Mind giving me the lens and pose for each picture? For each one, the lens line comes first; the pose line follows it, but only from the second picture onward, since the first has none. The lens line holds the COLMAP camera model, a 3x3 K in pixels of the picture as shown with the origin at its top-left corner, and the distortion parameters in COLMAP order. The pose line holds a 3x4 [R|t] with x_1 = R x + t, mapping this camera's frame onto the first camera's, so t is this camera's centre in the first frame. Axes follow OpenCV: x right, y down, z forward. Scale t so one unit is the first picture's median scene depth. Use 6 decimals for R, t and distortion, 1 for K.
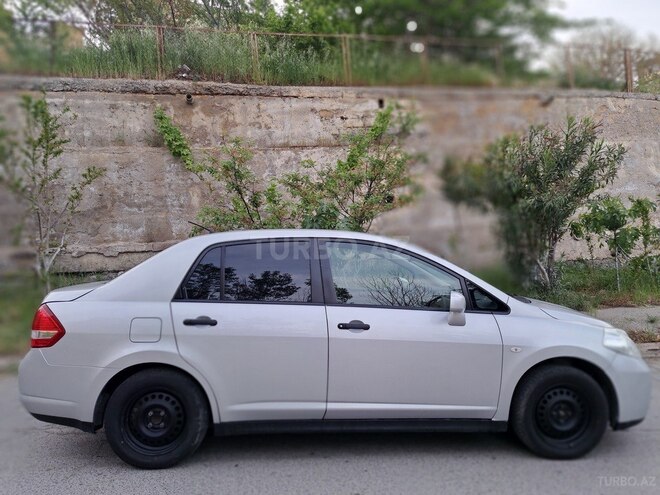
lens RADIAL K [[475.1, 0, 336.6], [0, 475.1, 250.0], [0, 0, 1]] dist [0.072738, -0.059131]
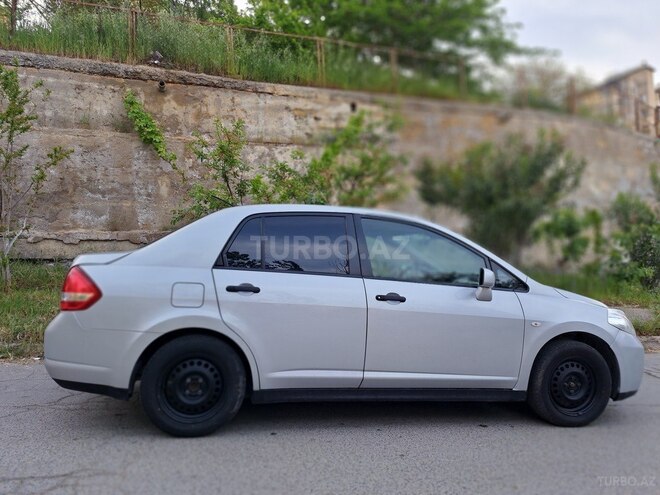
lens RADIAL K [[479.8, 0, 335.0], [0, 479.8, 245.8], [0, 0, 1]] dist [0.074704, -0.067147]
pose [[0.990680, 0.040669, 0.130000, -0.091354], [-0.036481, 0.998741, -0.034435, 0.034979], [-0.131237, 0.029372, 0.990916, -0.011329]]
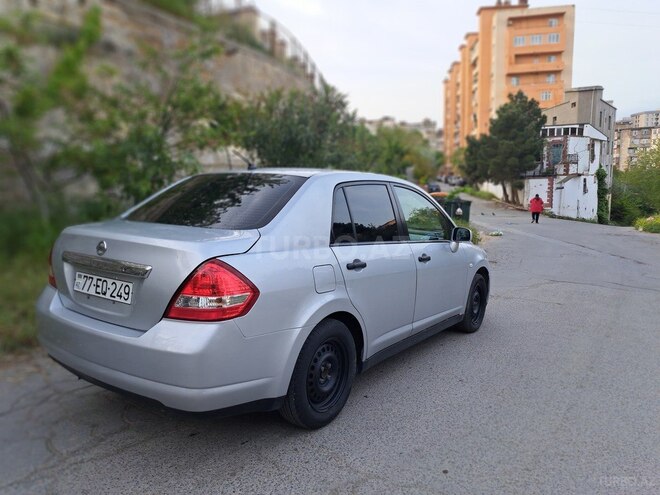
lens RADIAL K [[475.1, 0, 336.6], [0, 475.1, 250.0], [0, 0, 1]] dist [0.072738, -0.059131]
pose [[0.607282, -0.061130, 0.792131, -0.426990], [-0.039978, 0.993421, 0.107312, 0.007285], [-0.793480, -0.096837, 0.600843, 0.182750]]
